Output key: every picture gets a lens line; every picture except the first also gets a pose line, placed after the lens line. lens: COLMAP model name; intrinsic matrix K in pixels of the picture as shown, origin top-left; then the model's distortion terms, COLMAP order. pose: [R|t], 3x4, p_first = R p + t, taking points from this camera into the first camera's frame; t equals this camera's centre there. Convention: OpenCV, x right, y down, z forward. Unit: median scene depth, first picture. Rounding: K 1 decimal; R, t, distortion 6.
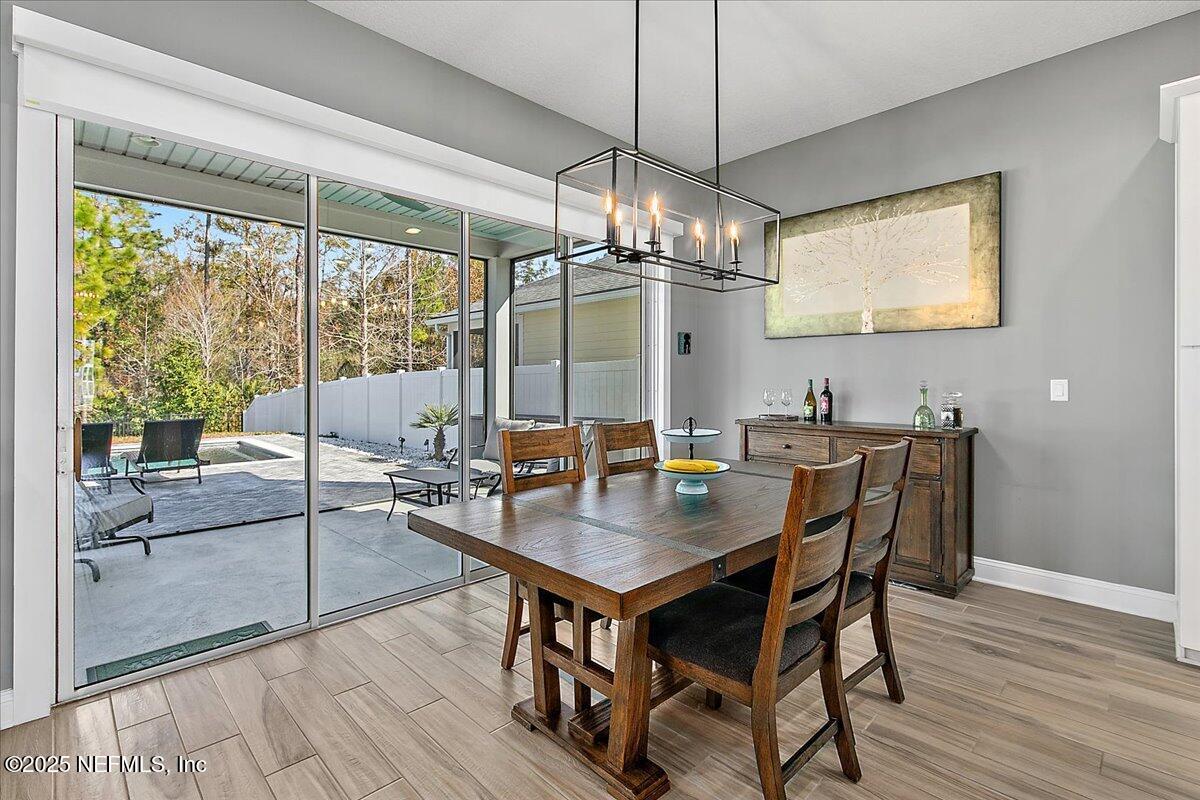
lens RADIAL K [[556.4, 0, 592.5], [0, 556.4, 379.8], [0, 0, 1]] dist [0.005039, -0.000098]
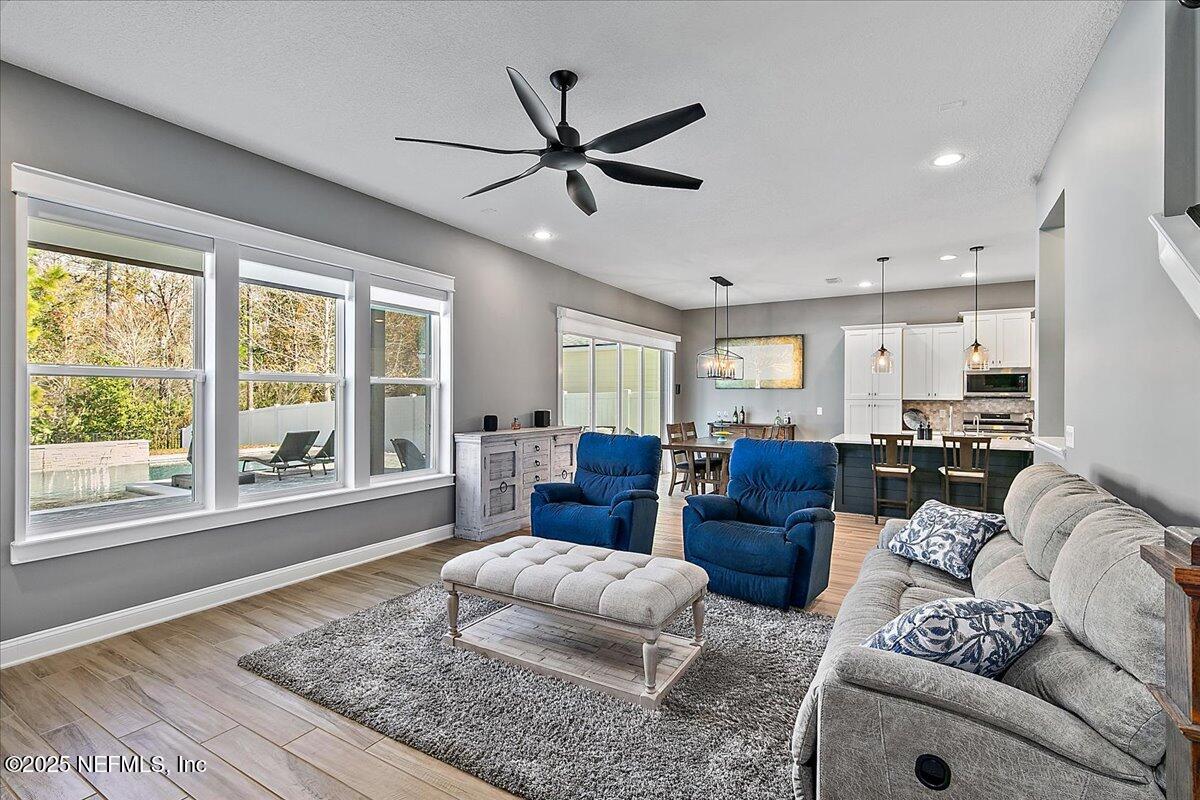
lens RADIAL K [[556.4, 0, 591.2], [0, 556.4, 400.8], [0, 0, 1]] dist [0.005039, -0.000098]
pose [[0.969257, 0.001466, 0.246048, -0.886097], [-0.003268, 0.999971, 0.006916, -0.043249], [-0.246031, -0.007507, 0.969233, -1.300715]]
